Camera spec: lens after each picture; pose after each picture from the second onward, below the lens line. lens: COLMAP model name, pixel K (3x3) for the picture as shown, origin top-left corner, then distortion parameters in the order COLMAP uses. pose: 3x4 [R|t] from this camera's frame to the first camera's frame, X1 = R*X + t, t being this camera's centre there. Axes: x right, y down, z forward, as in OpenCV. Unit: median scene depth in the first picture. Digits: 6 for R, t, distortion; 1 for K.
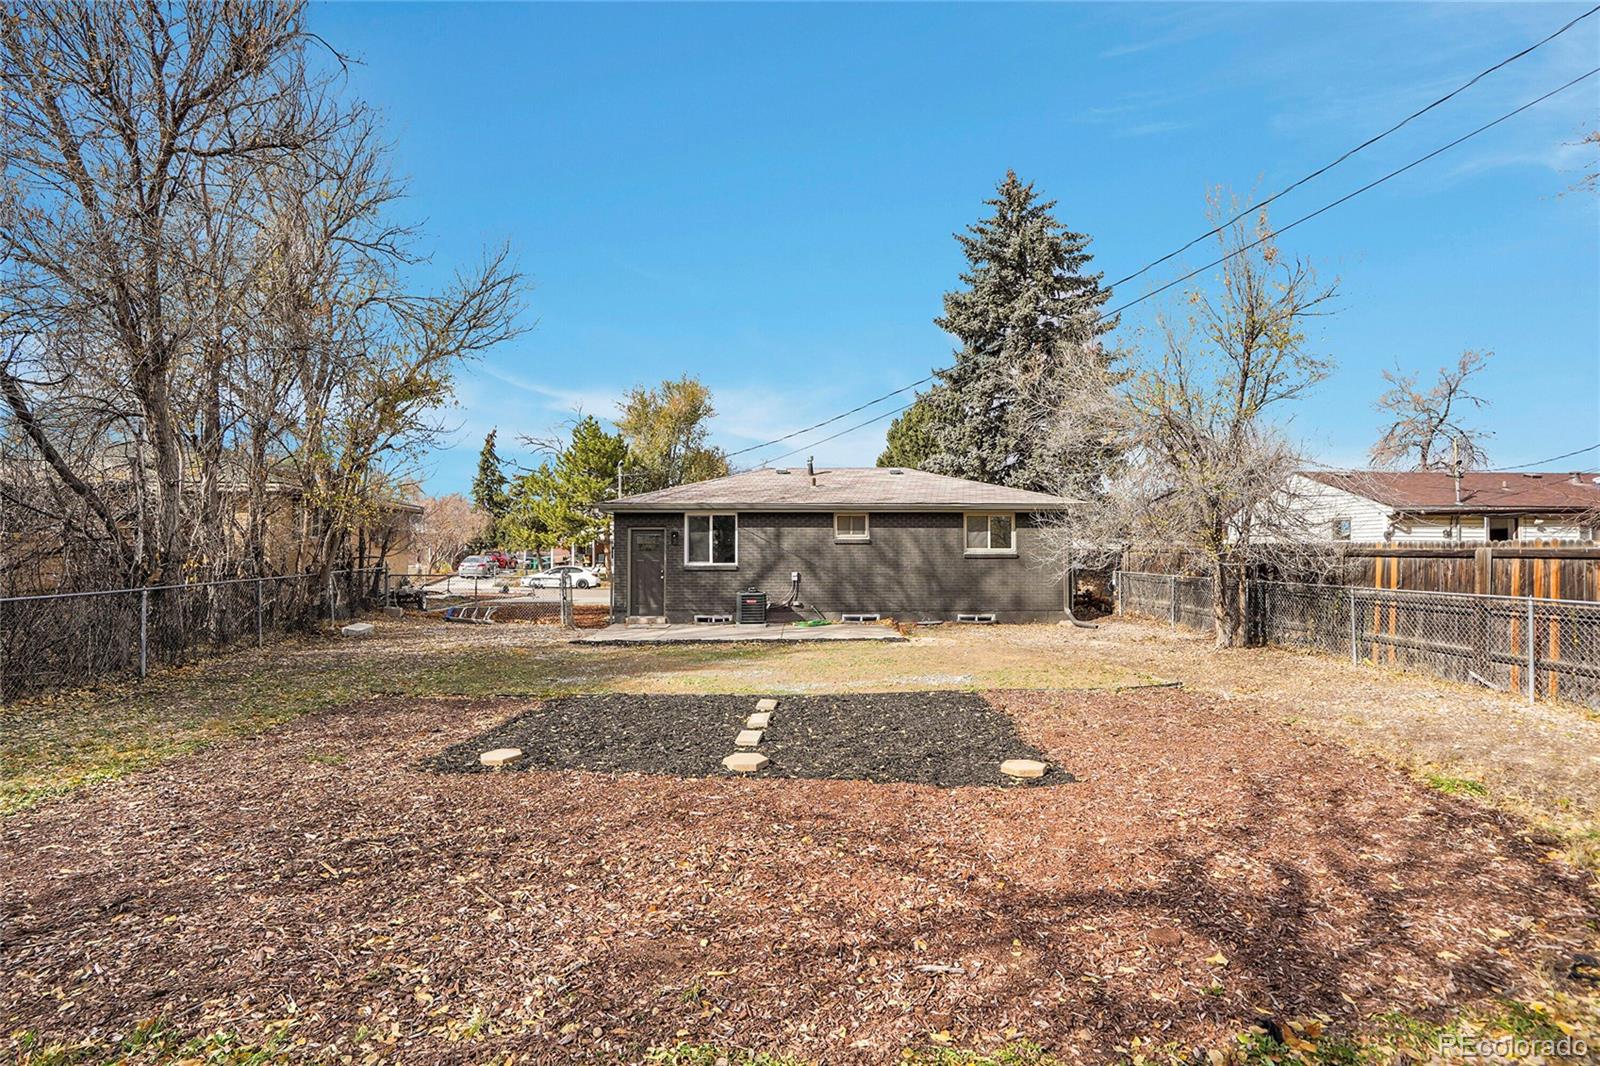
lens RADIAL K [[762.5, 0, 797.5], [0, 762.5, 529.5], [0, 0, 1]] dist [-0.027644, 0.002229]
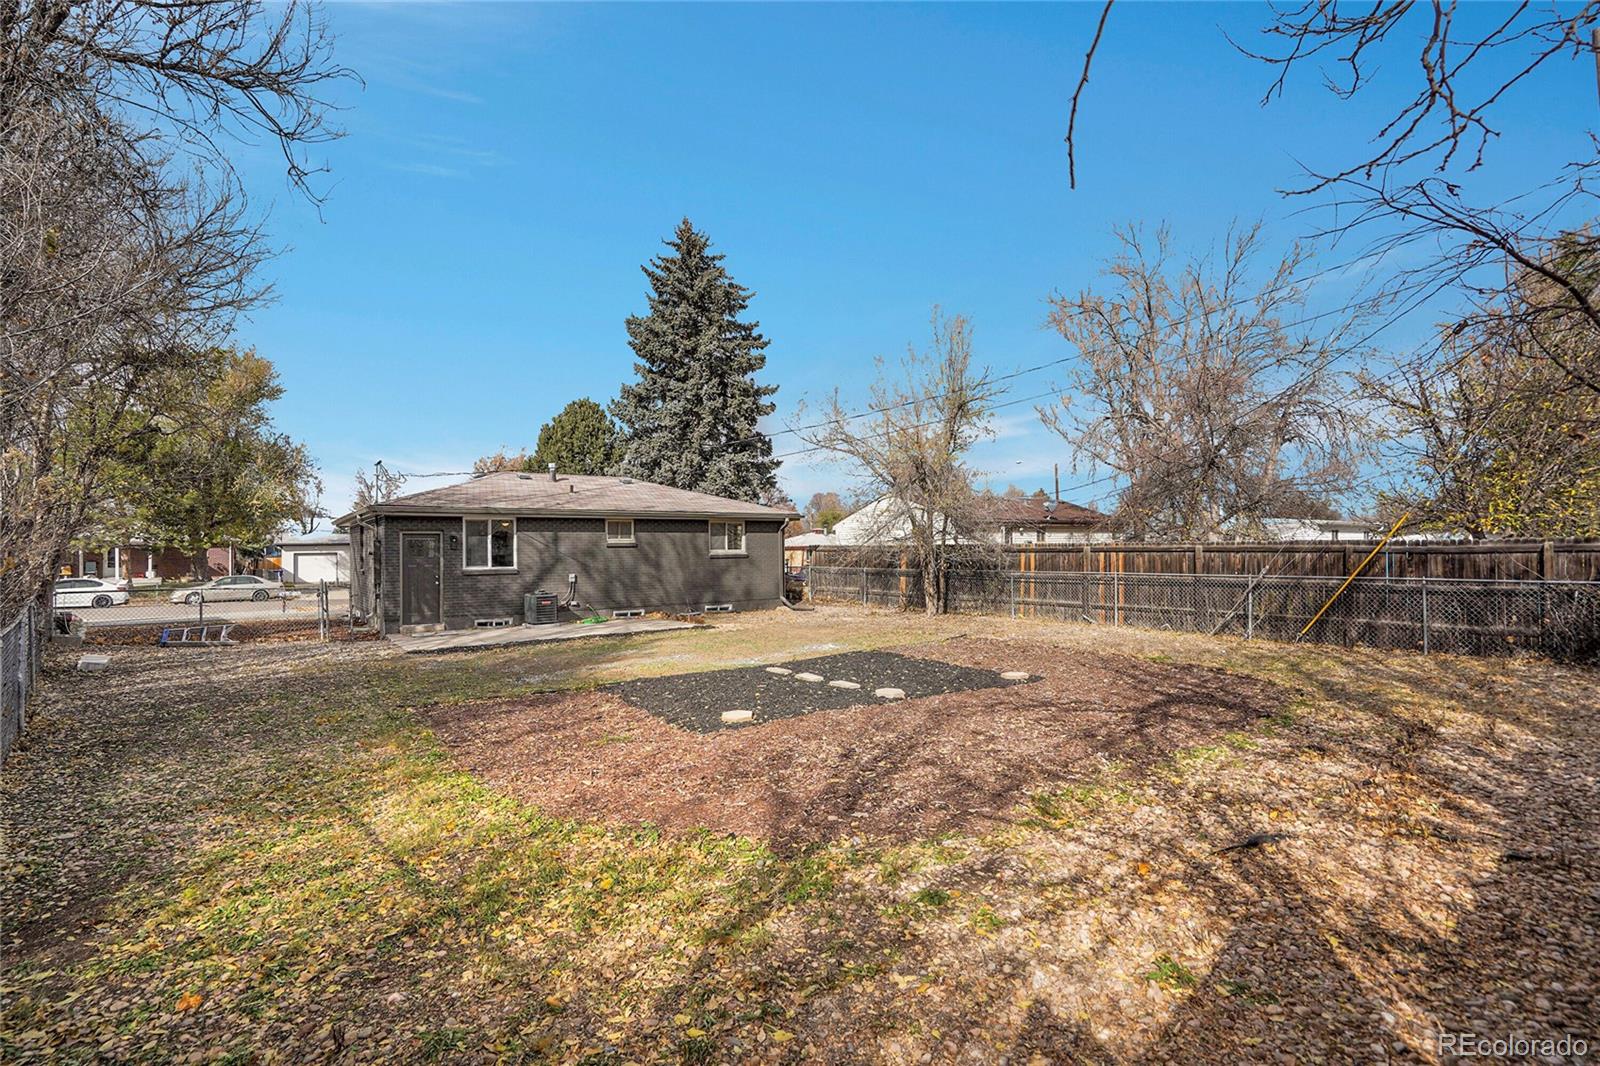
lens RADIAL K [[762.5, 0, 783.0], [0, 762.5, 538.0], [0, 0, 1]] dist [-0.027644, 0.002229]
pose [[0.827943, -0.001605, 0.560810, -0.354650], [-0.003120, 0.999967, 0.007469, -0.003184], [-0.560803, -0.007934, 0.827911, -0.049481]]
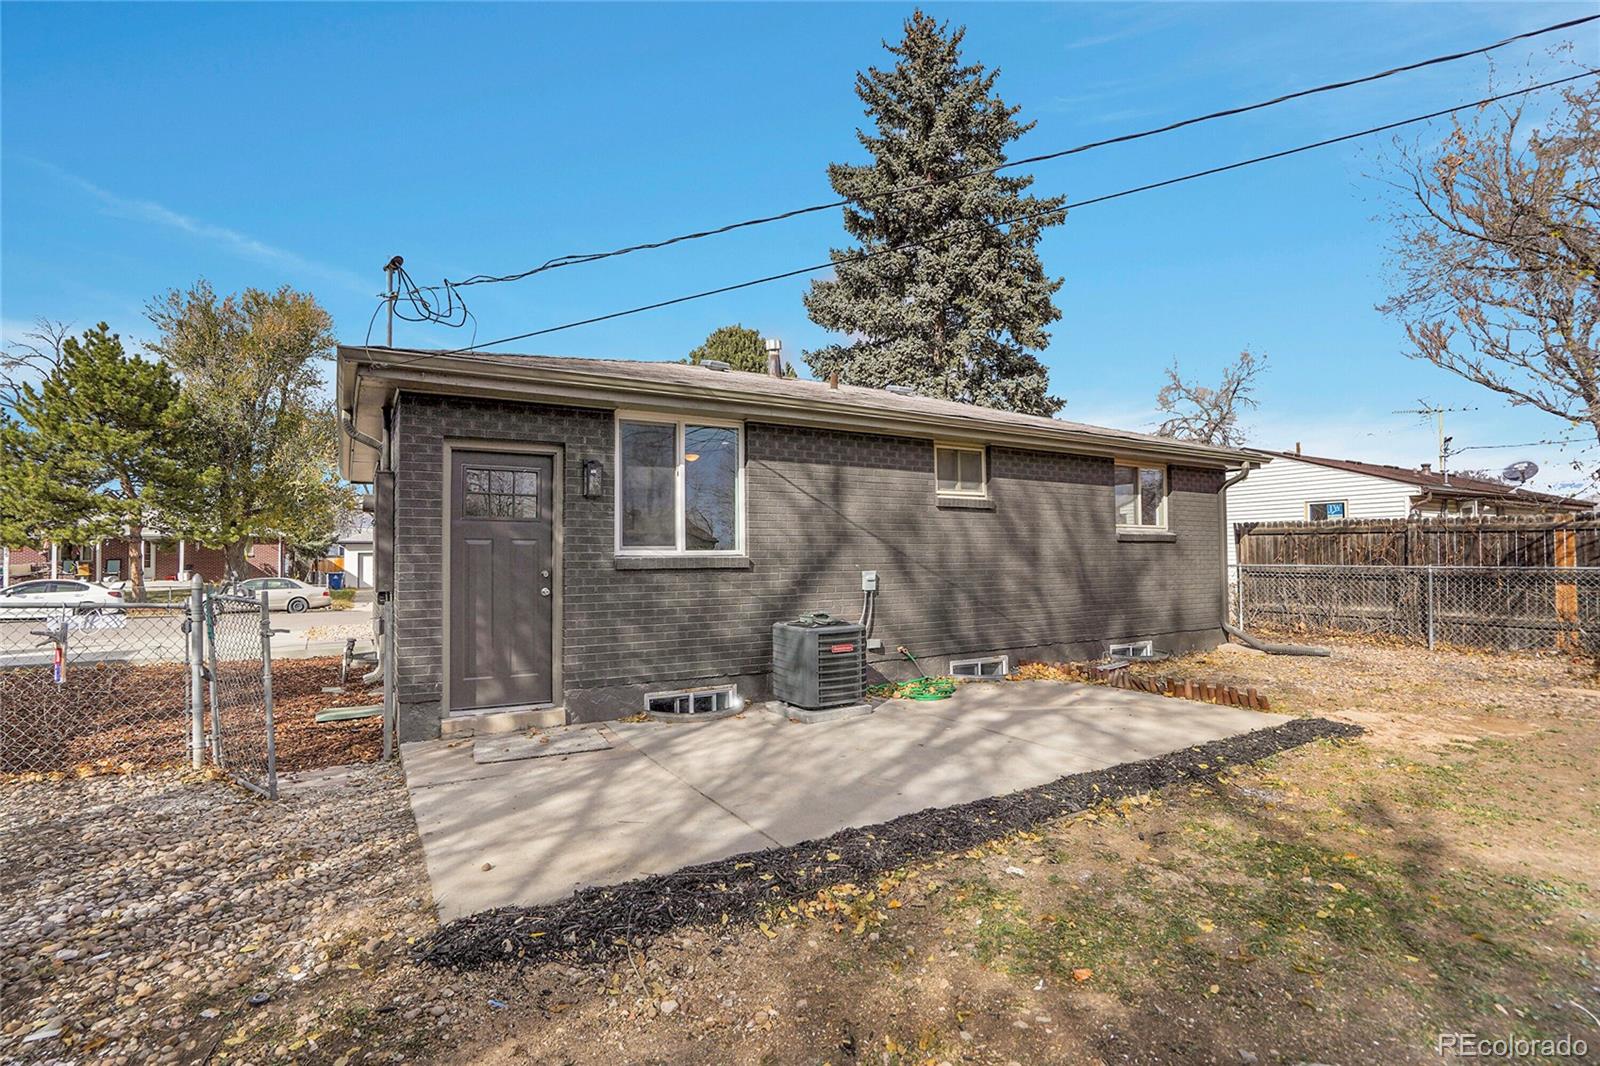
lens RADIAL K [[762.5, 0, 801.3], [0, 762.5, 537.5], [0, 0, 1]] dist [-0.027644, 0.002229]
pose [[0.866499, 0.007883, 0.499116, -0.250299], [-0.006928, 0.999969, -0.003765, 0.038371], [-0.499130, -0.000195, 0.866527, 0.644253]]
